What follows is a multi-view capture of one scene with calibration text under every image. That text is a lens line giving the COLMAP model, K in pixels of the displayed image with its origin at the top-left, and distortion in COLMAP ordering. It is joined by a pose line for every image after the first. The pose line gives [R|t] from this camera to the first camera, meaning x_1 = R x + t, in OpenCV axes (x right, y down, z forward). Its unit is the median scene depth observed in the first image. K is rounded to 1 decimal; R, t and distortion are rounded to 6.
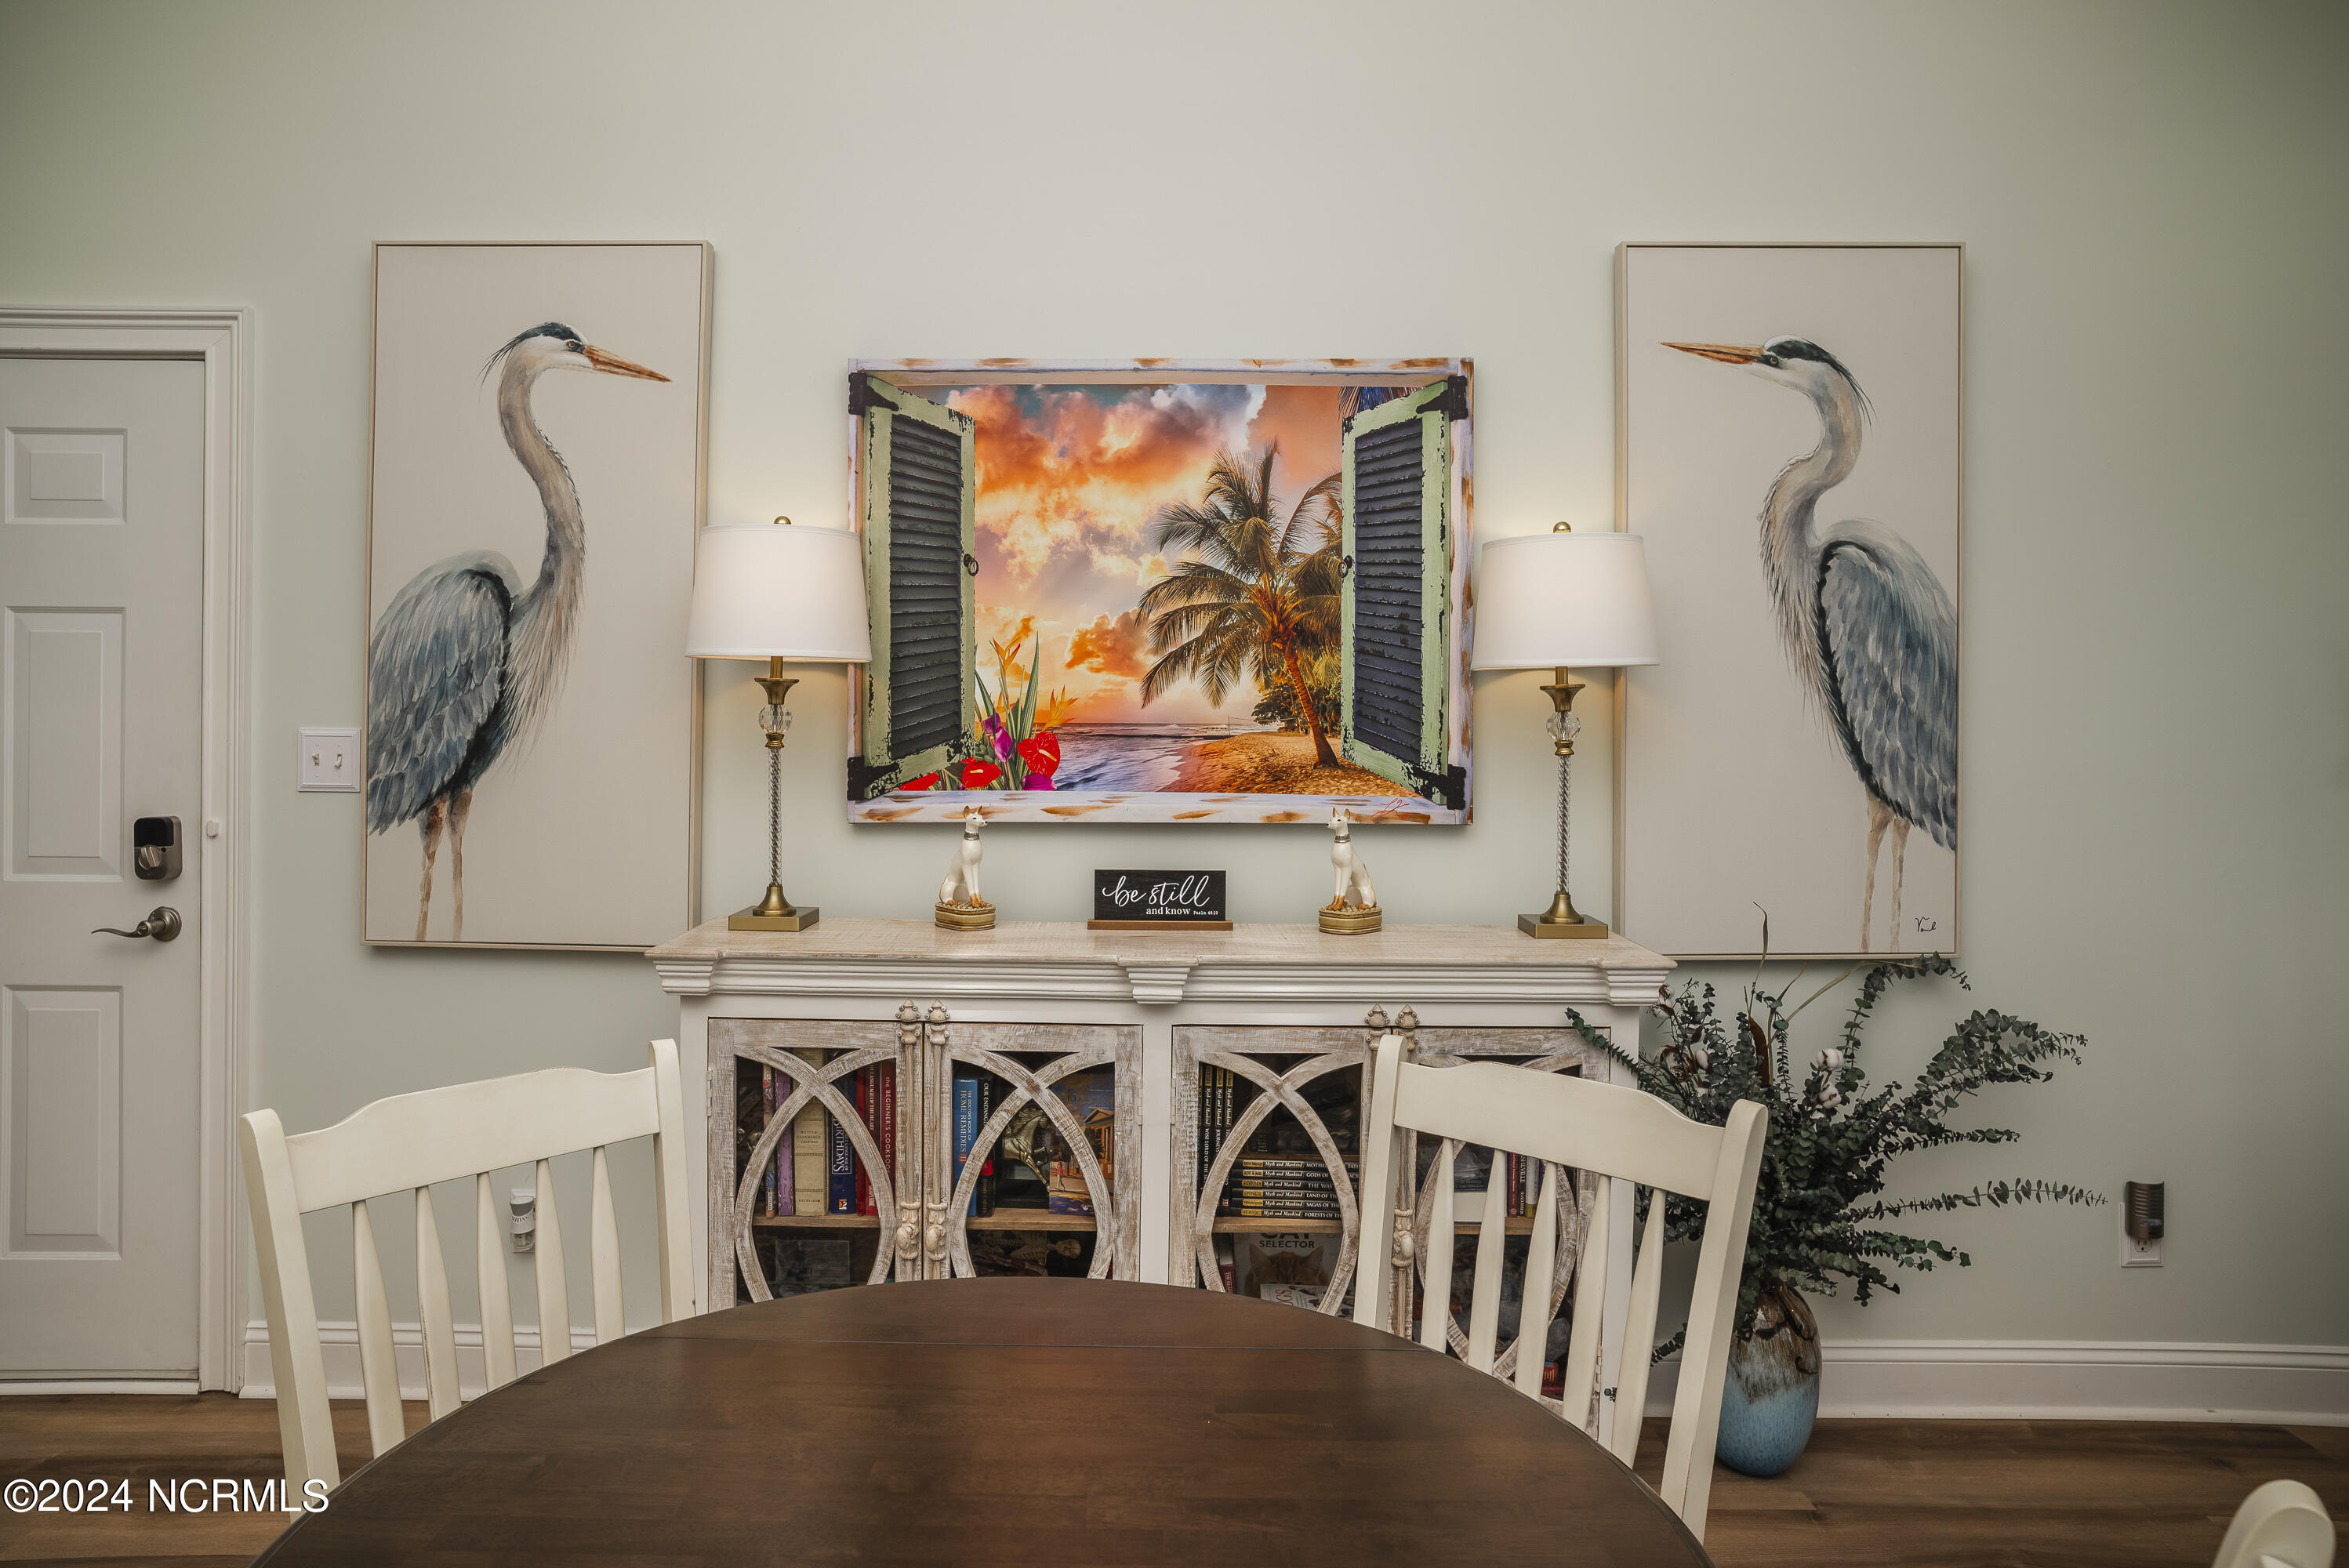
lens RADIAL K [[1433.0, 0, 1124.5], [0, 1433.0, 735.6], [0, 0, 1]] dist [-0.054981, 0.038713]
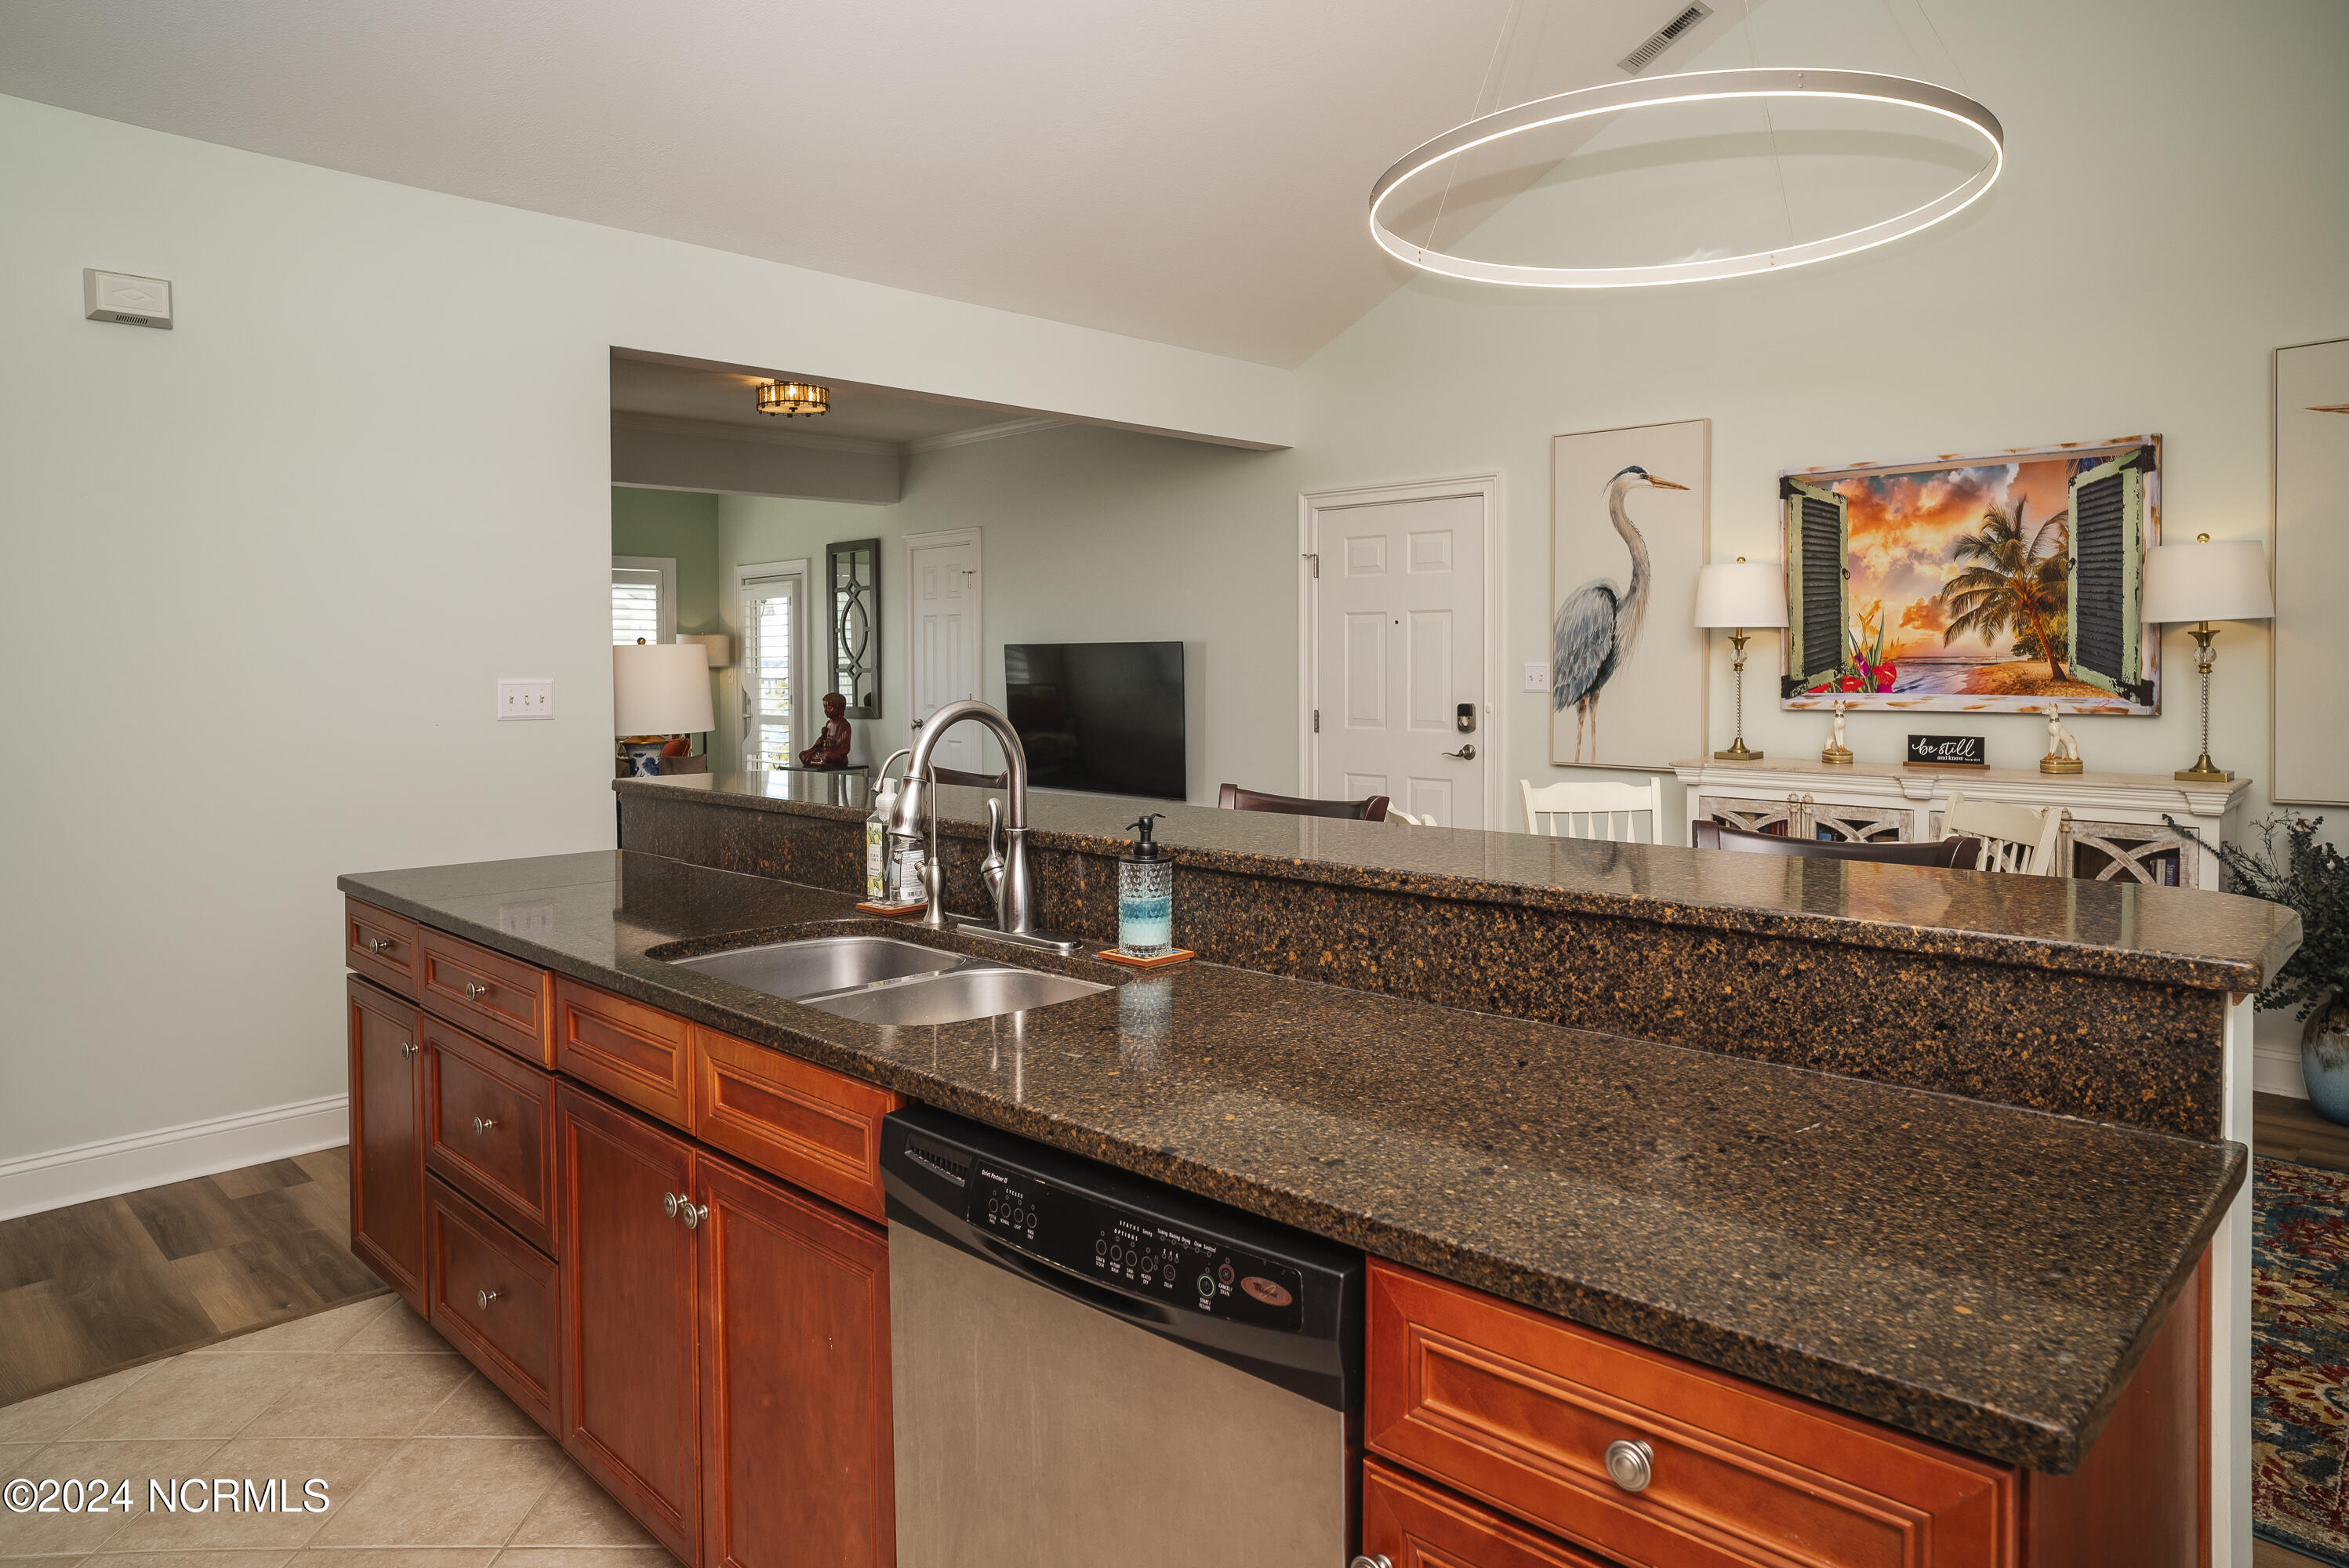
lens RADIAL K [[1433.0, 0, 1171.1], [0, 1433.0, 678.3], [0, 0, 1]] dist [-0.054981, 0.038713]
pose [[0.731296, -0.001230, -0.682060, 0.519840], [0.008572, 0.999936, 0.007388, -0.002669], [0.682007, -0.011250, 0.731259, -0.983294]]
